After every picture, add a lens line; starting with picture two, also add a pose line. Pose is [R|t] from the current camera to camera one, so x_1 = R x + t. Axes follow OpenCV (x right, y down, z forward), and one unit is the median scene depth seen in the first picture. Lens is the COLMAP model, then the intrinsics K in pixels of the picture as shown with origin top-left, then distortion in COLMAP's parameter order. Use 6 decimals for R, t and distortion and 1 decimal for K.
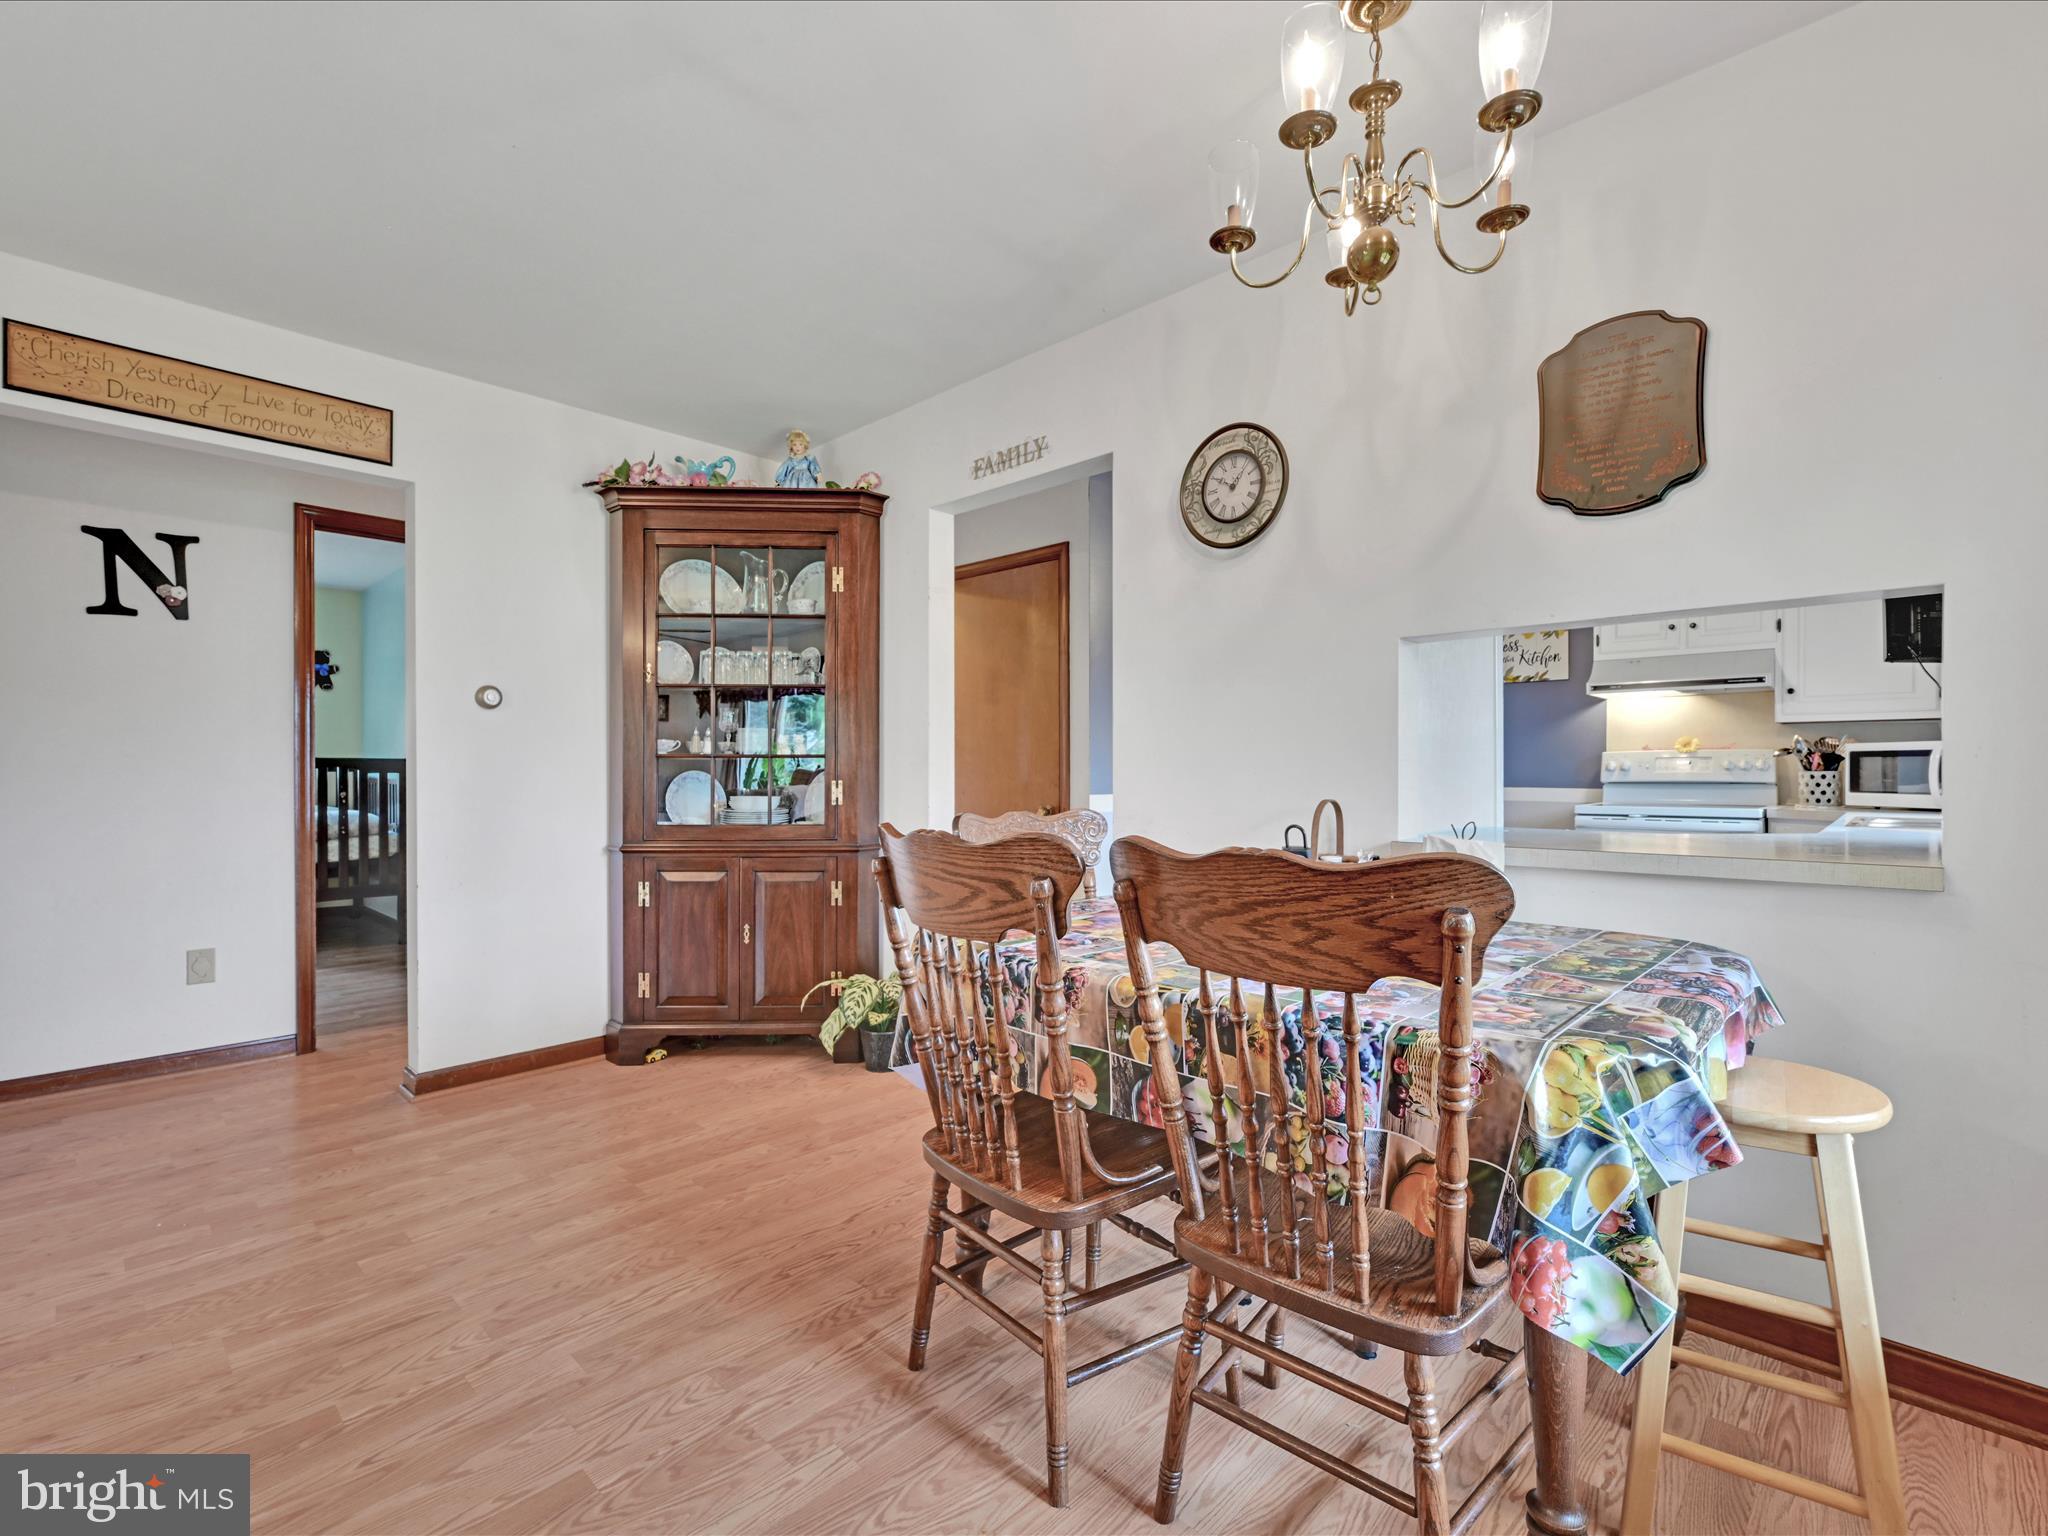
lens RADIAL K [[930.7, 0, 1036.6], [0, 930.7, 776.2], [0, 0, 1]] dist [-0.000920, 0.000074]
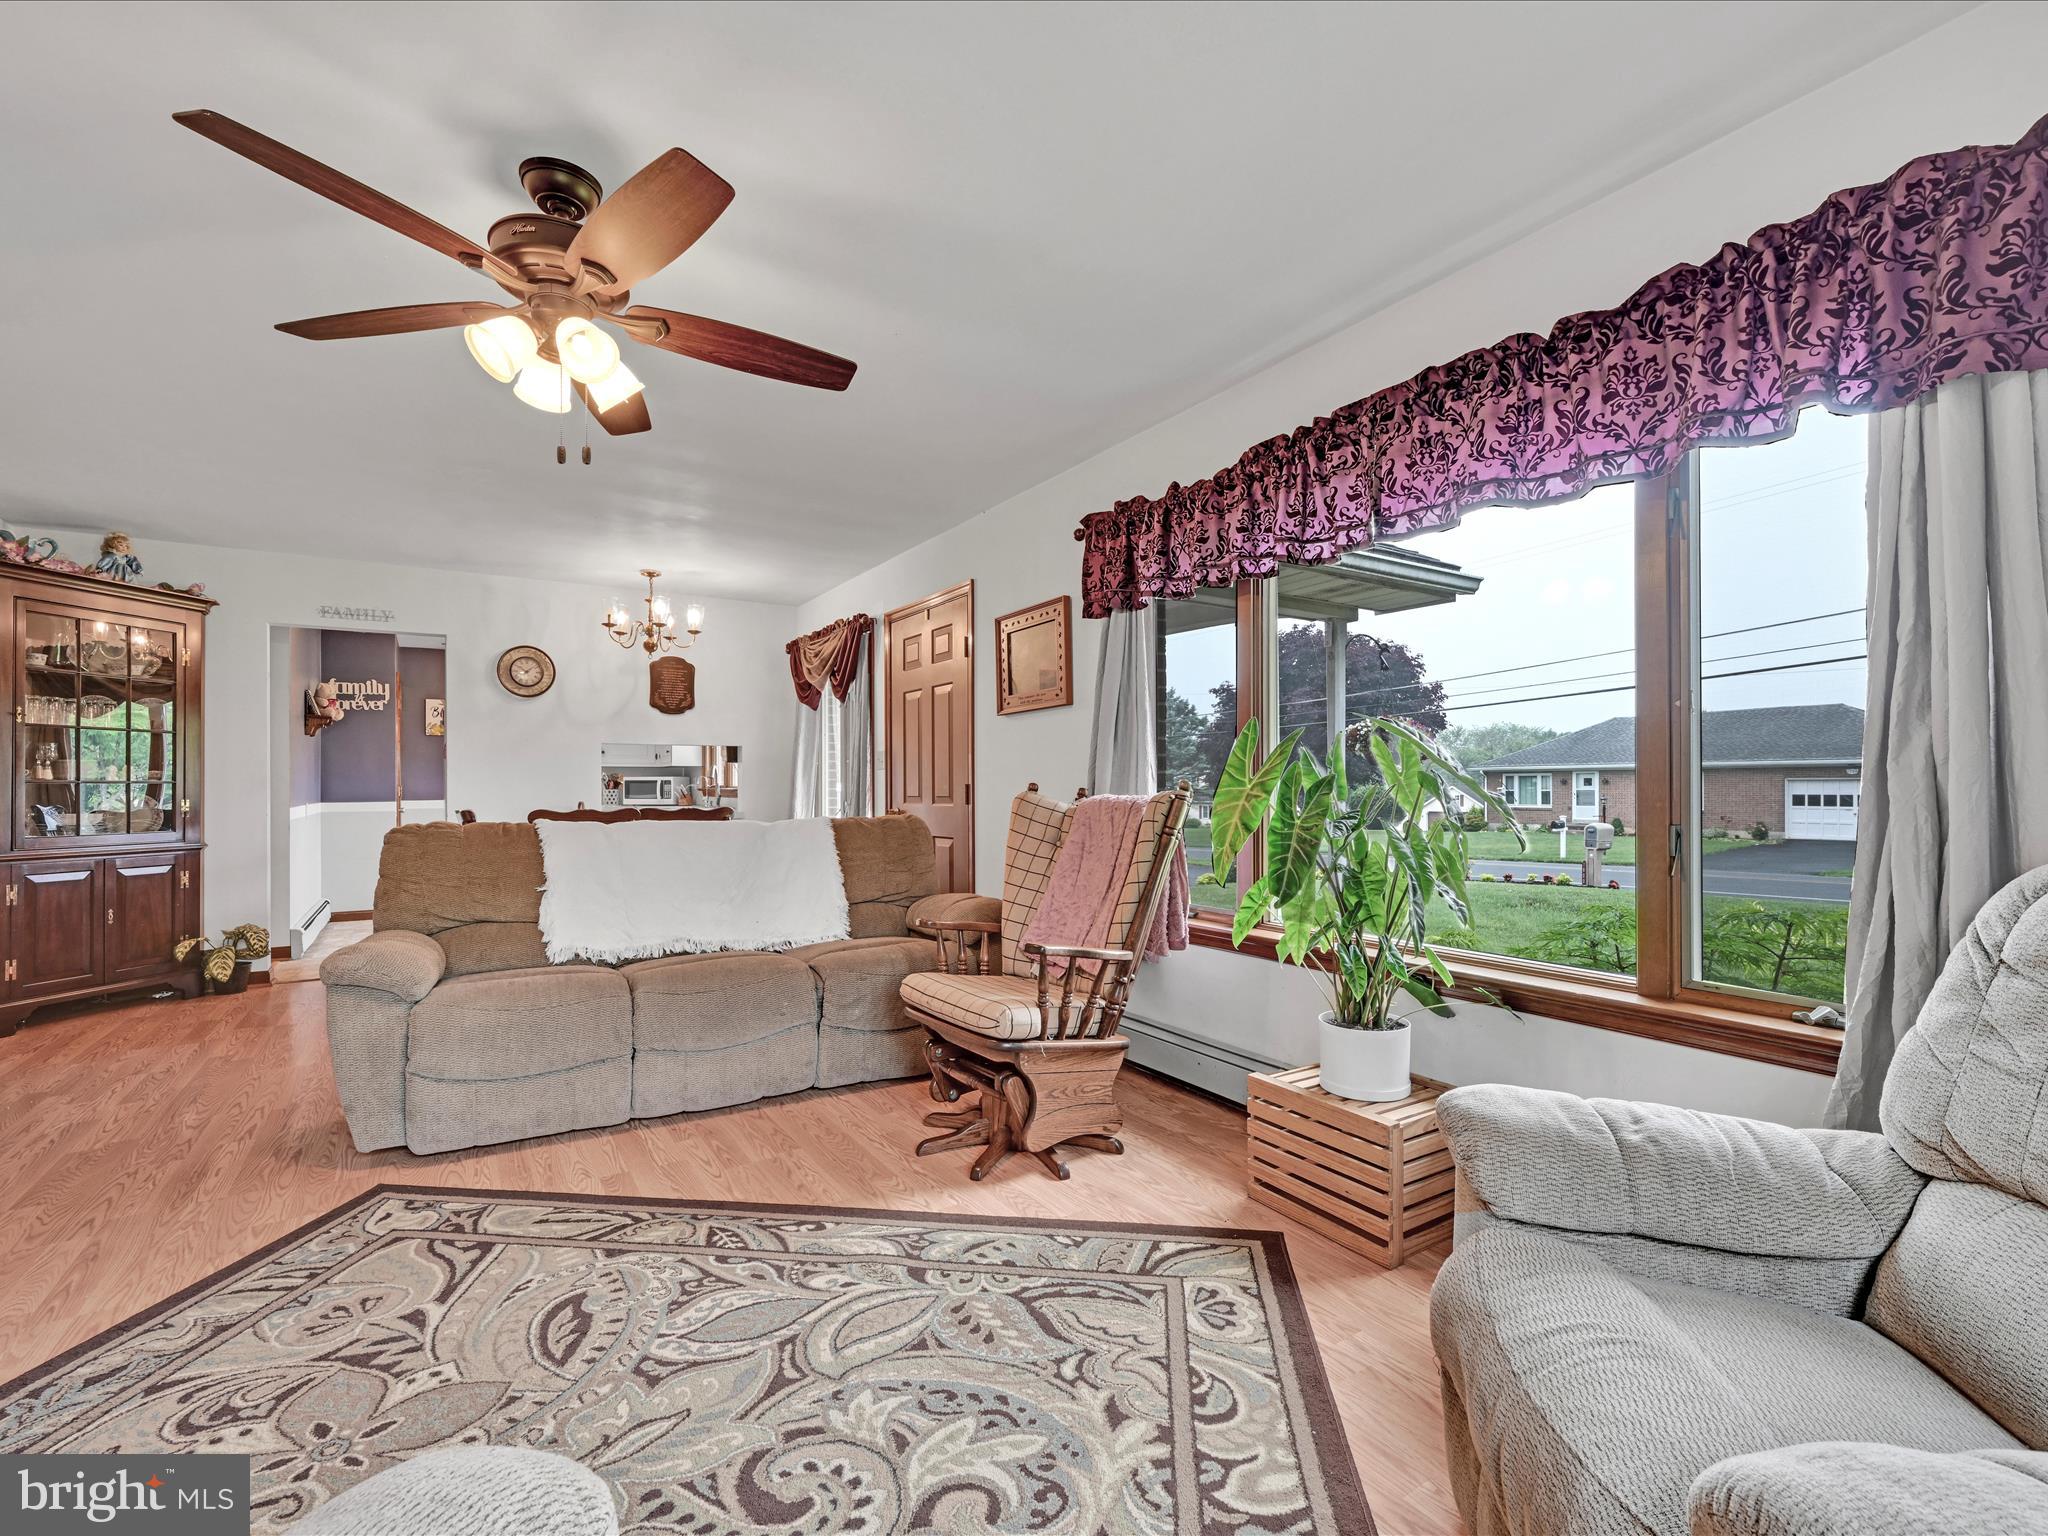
lens RADIAL K [[930.7, 0, 1009.3], [0, 930.7, 779.3], [0, 0, 1]] dist [-0.000920, 0.000074]
pose [[0.265252, 0.006284, 0.964159, -1.137634], [0.005788, 0.999950, -0.008110, -0.006415], [-0.964162, 0.007731, 0.265202, -0.528714]]
